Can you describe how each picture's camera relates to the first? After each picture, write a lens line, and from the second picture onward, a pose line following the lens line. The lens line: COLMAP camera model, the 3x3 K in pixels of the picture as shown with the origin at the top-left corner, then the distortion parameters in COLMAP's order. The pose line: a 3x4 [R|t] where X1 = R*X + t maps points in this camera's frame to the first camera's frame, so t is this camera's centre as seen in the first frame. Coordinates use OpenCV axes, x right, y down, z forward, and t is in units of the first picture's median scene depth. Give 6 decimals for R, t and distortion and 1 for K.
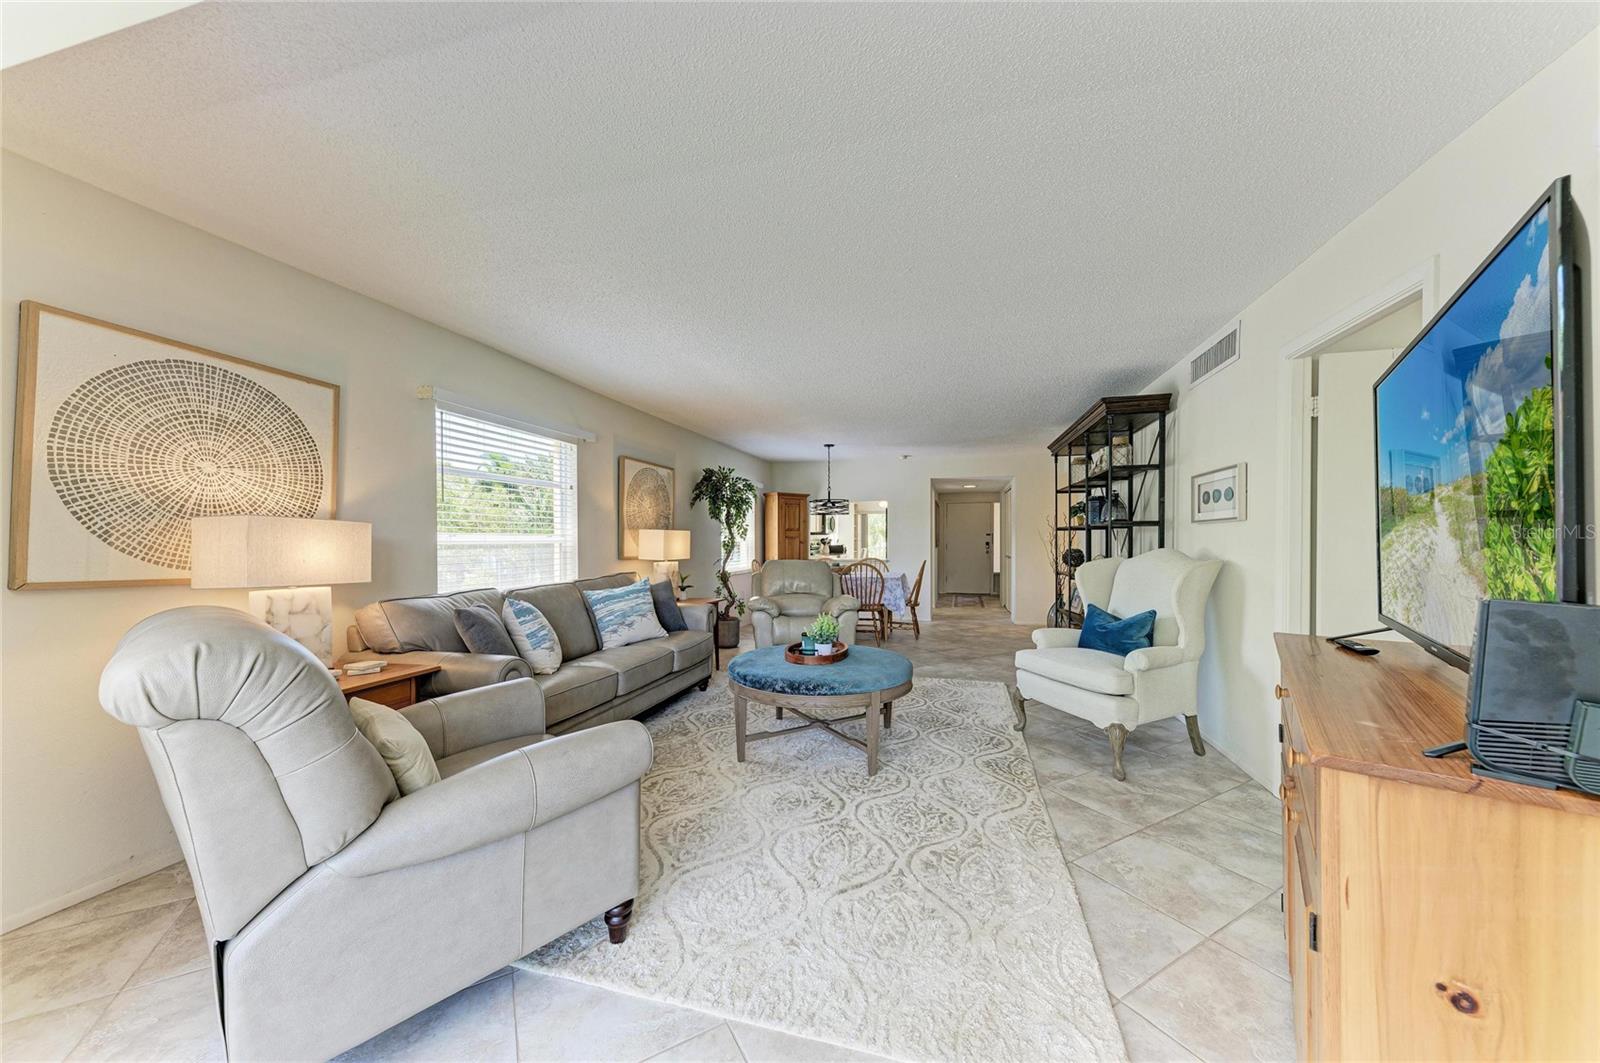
lens RADIAL K [[547.1, 0, 820.4], [0, 547.1, 538.7], [0, 0, 1]] dist [0.009164, 0.000002]
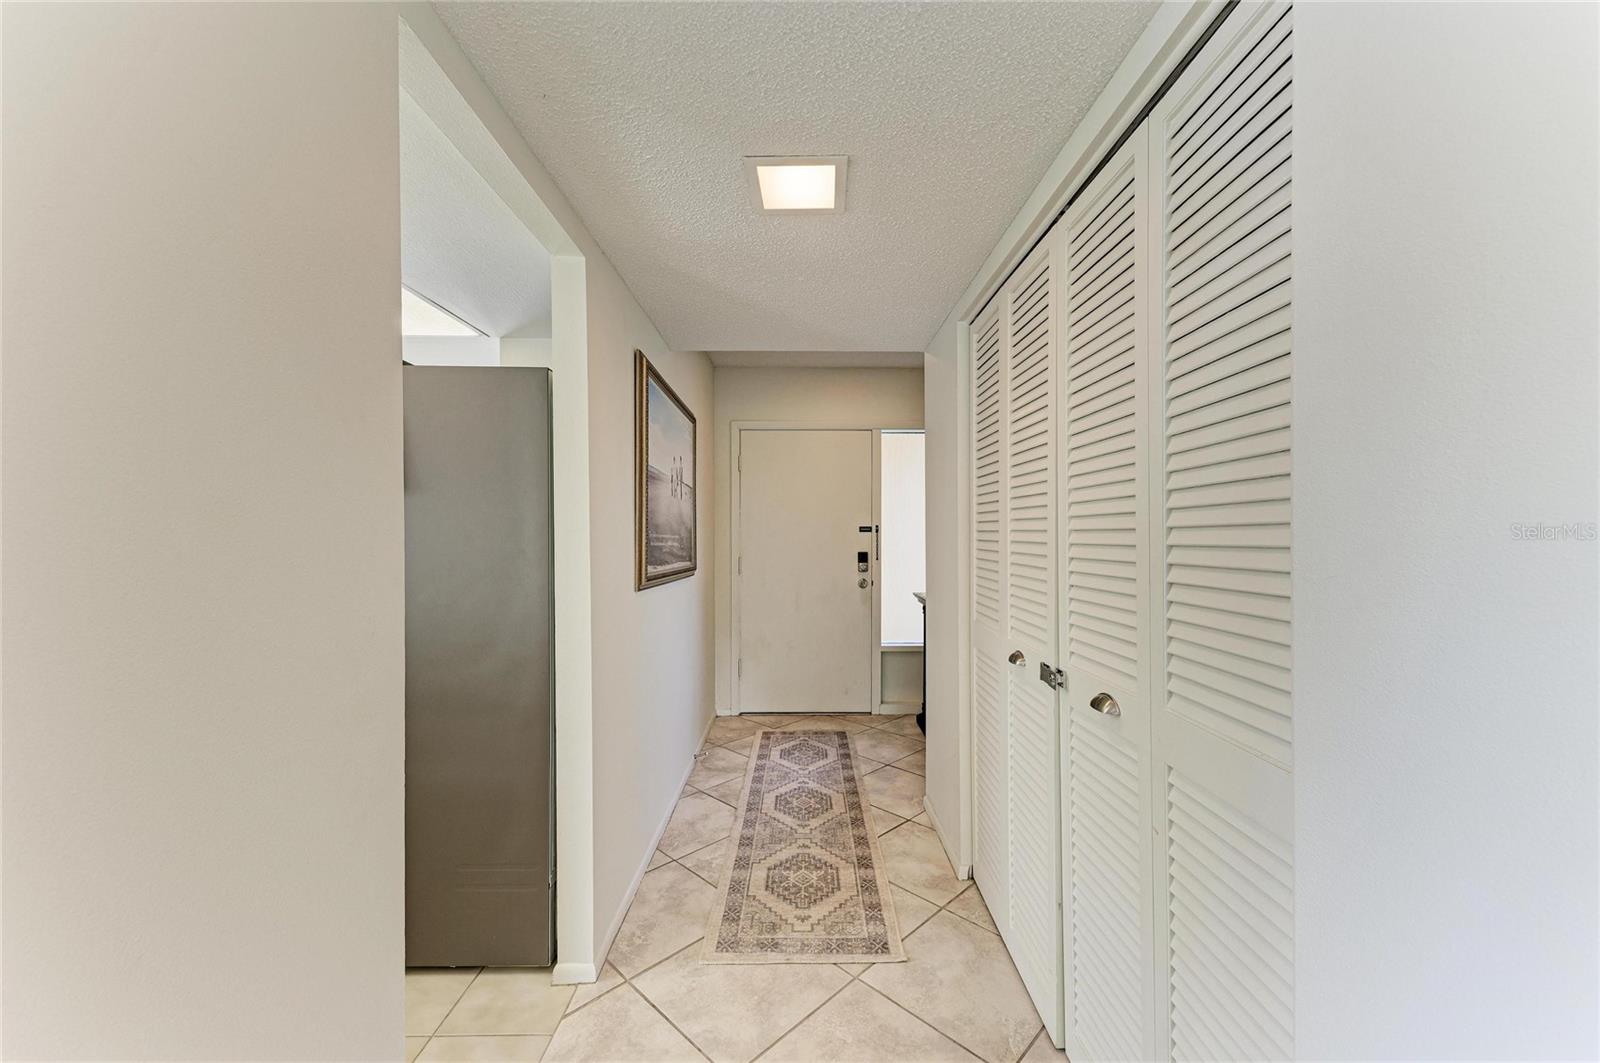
lens RADIAL K [[621.4, 0, 808.5], [0, 621.4, 531.6], [0, 0, 1]] dist [0.013266, -0.004019]
pose [[0.967194, 0.002892, 0.254024, 0.665434], [-0.000746, 0.999963, -0.008547, -0.010492], [-0.254039, 0.008077, 0.967160, 2.404691]]
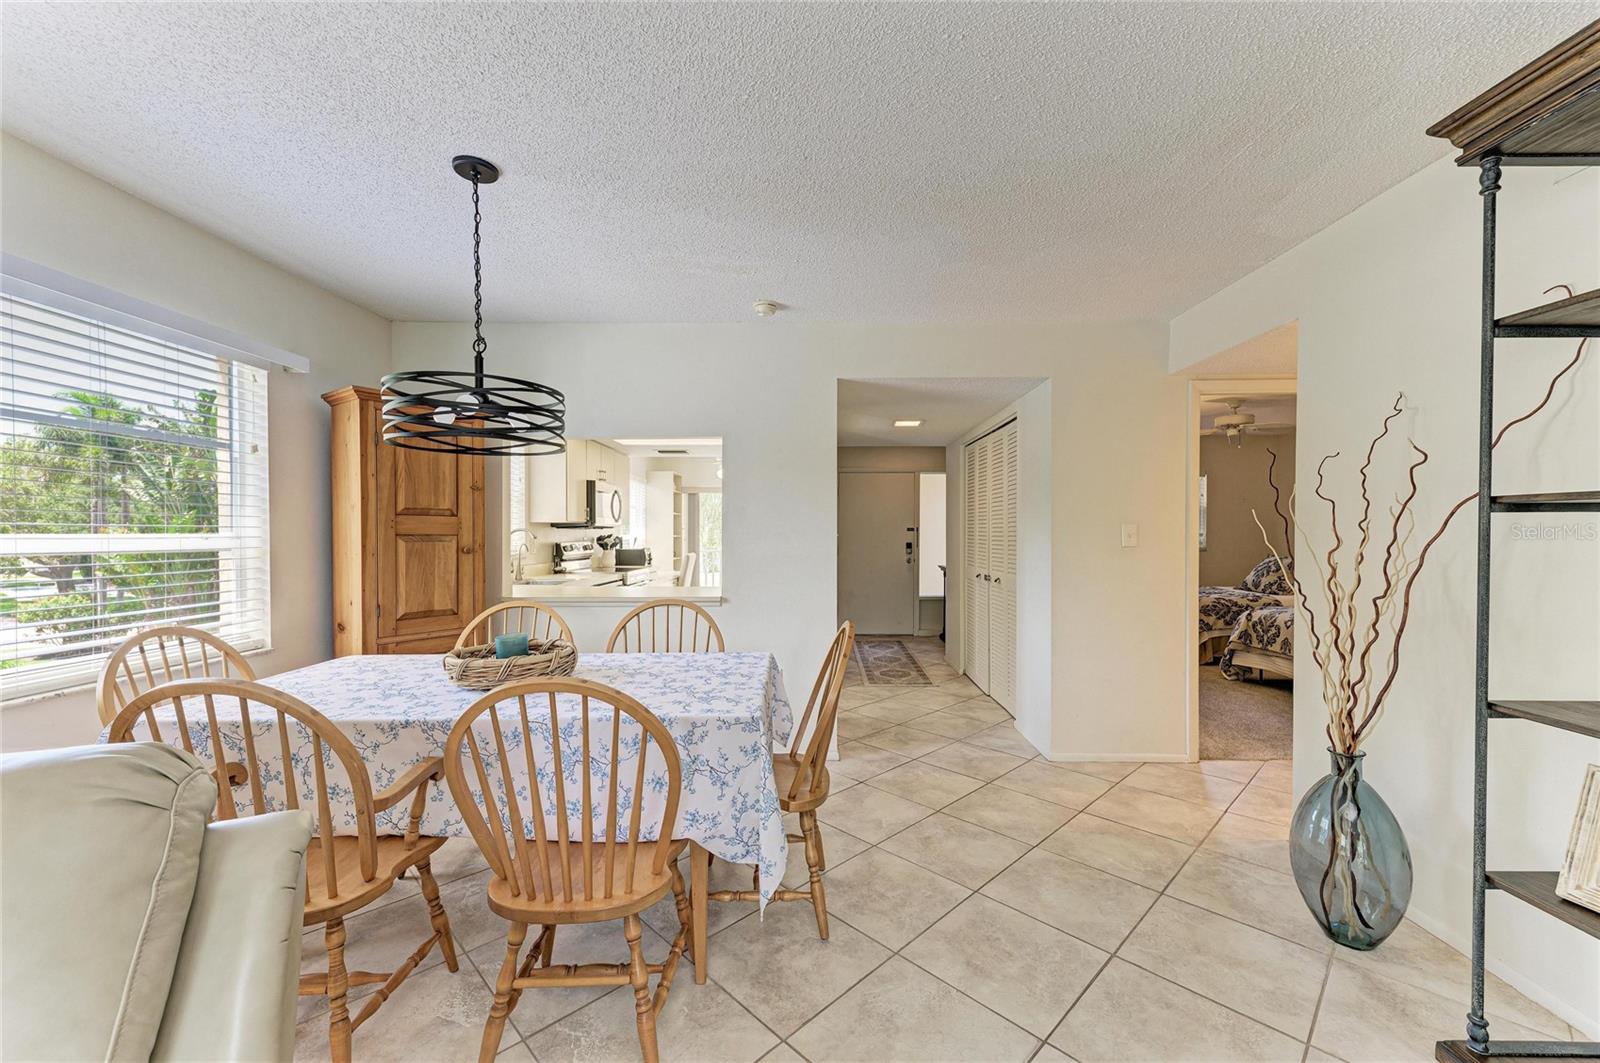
lens RADIAL K [[621.4, 0, 806.1], [0, 621.4, 542.4], [0, 0, 1]] dist [0.013266, -0.004019]
pose [[0.974405, -0.000022, 0.224801, 0.209941], [-0.003152, 0.999900, 0.013758, -0.009777], [-0.224779, -0.014114, 0.974308, 1.470032]]
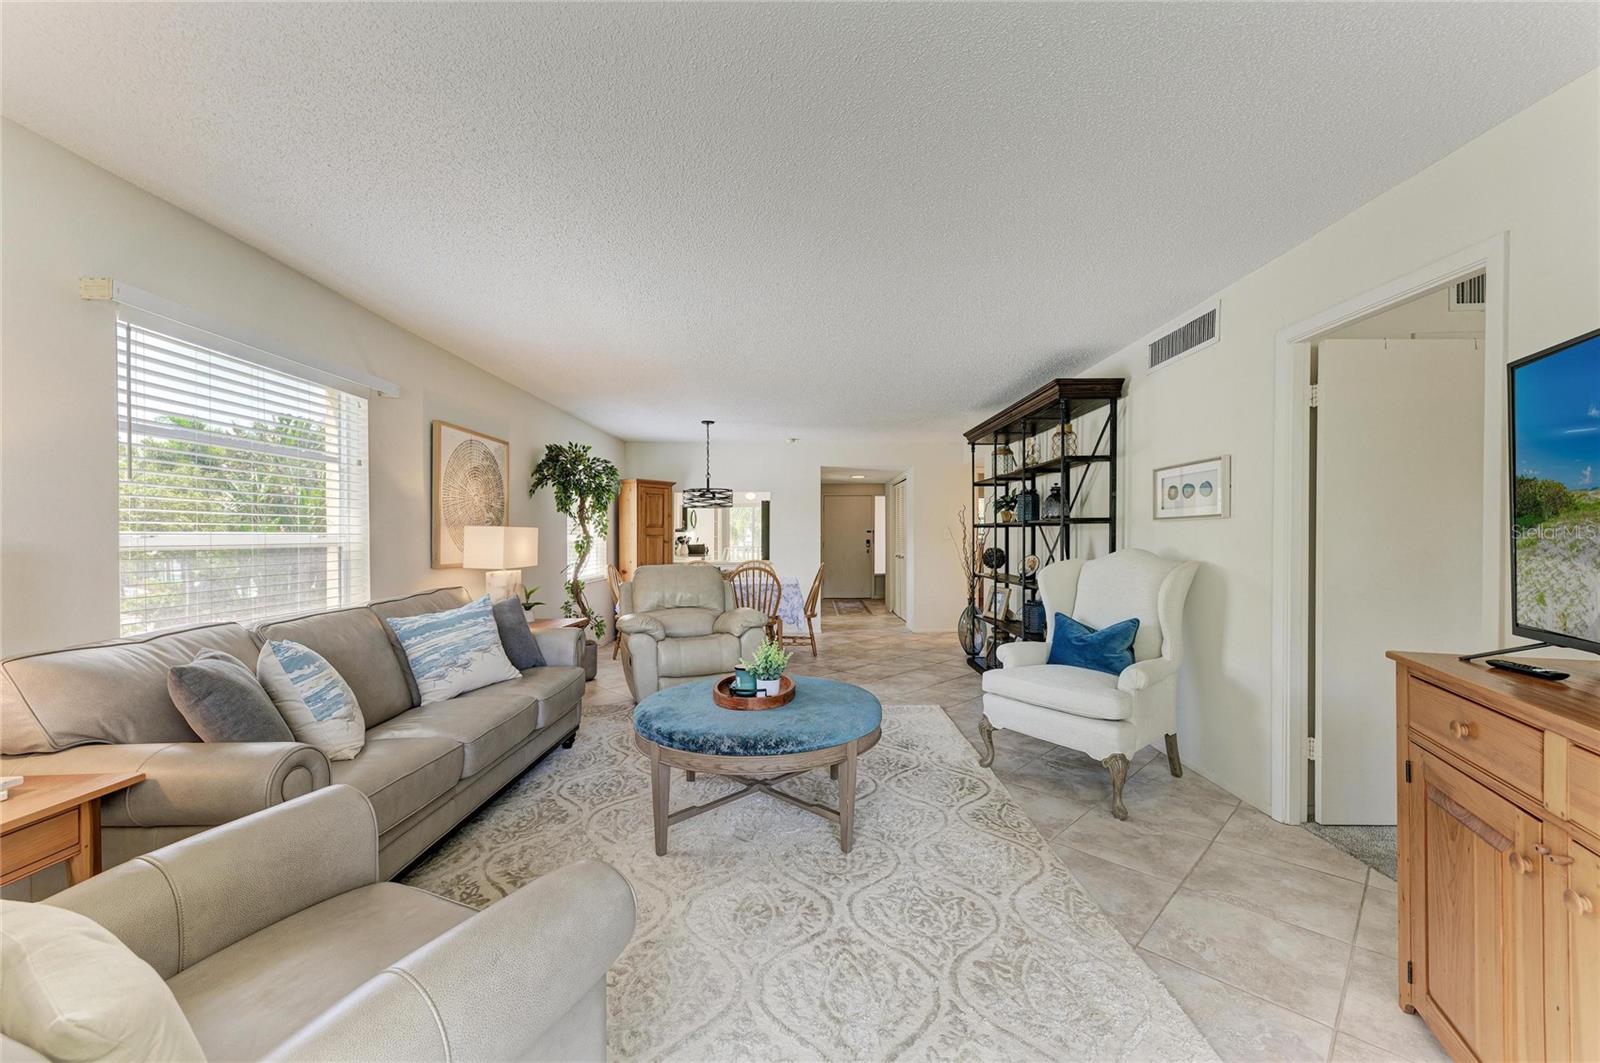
lens RADIAL K [[621.4, 0, 816.1], [0, 621.4, 535.2], [0, 0, 1]] dist [0.013266, -0.004019]
pose [[0.966472, -0.002159, 0.256763, -0.139716], [0.002243, 0.999997, -0.000032, -0.005217], [-0.256763, 0.000607, 0.966474, 0.150465]]
